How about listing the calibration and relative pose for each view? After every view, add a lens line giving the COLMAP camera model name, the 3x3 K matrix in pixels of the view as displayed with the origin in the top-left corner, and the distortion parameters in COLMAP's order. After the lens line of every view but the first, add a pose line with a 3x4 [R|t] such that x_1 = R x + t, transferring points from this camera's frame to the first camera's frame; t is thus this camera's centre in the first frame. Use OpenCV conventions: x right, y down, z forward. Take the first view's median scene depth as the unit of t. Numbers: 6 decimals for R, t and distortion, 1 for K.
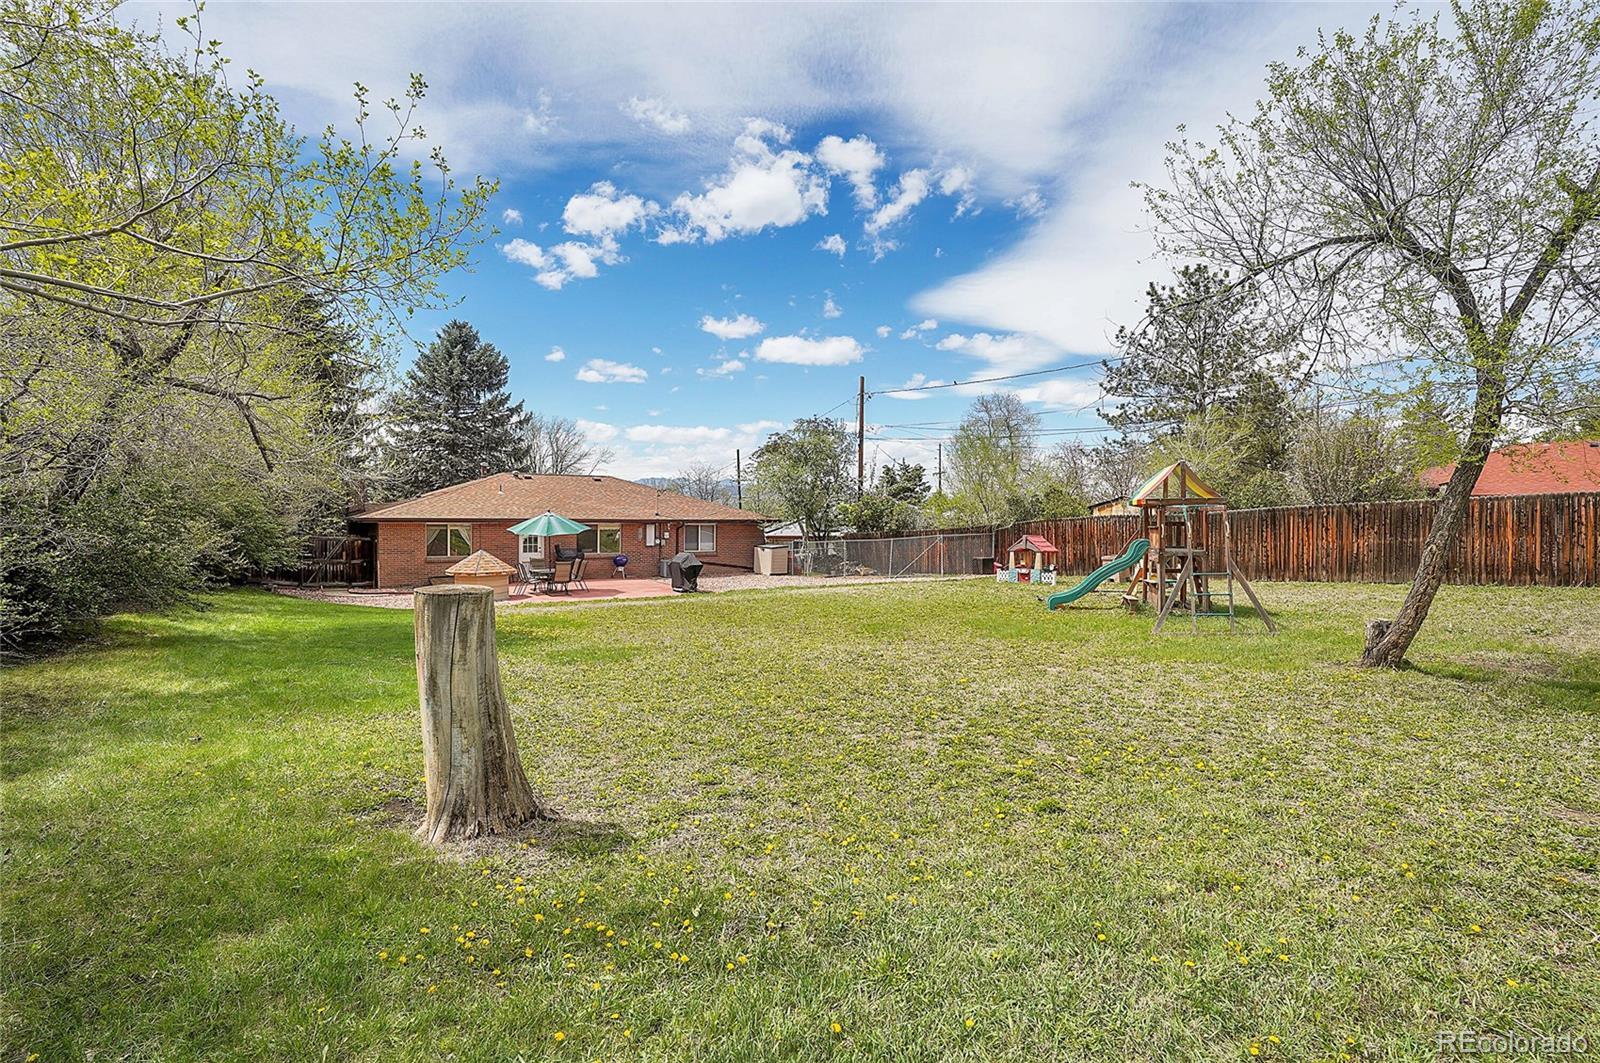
lens RADIAL K [[739.6, 0, 801.3], [0, 739.6, 532.2], [0, 0, 1]] dist [-0.078658, 0.034165]
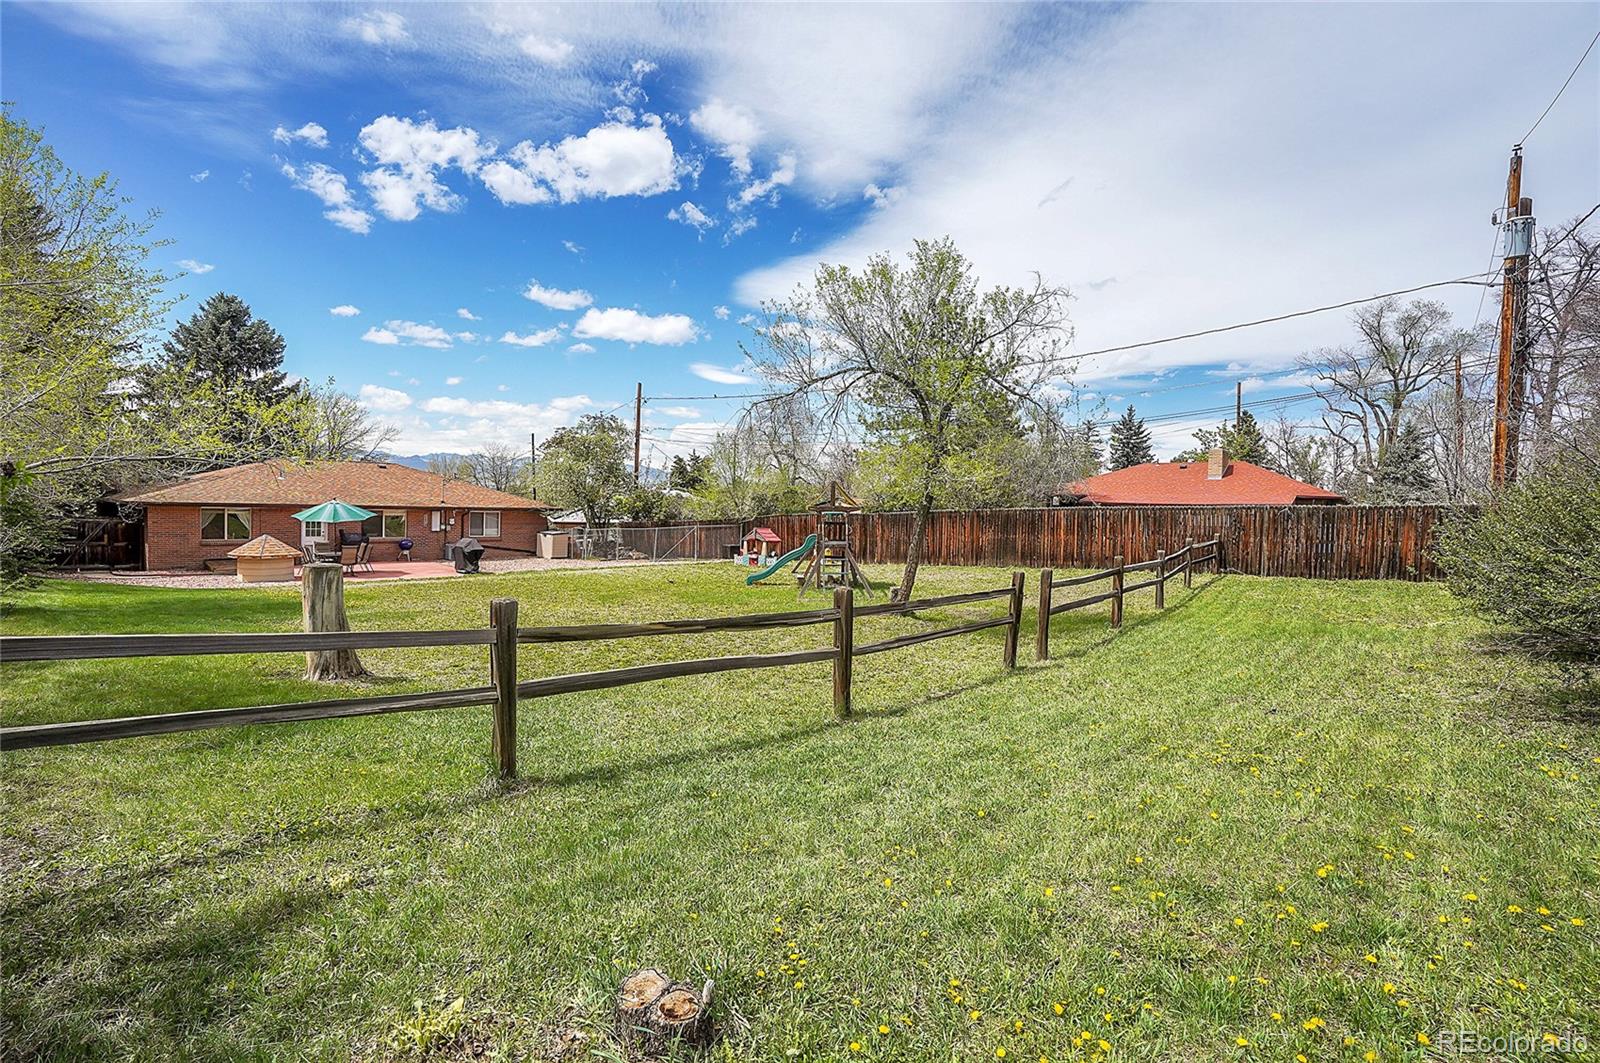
lens RADIAL K [[739.6, 0, 801.3], [0, 739.6, 532.2], [0, 0, 1]] dist [-0.078658, 0.034165]
pose [[0.966502, 0.012071, 0.256377, 0.039236], [-0.017589, 0.999660, 0.019241, -0.009604], [-0.256057, -0.023105, 0.966385, -0.162064]]
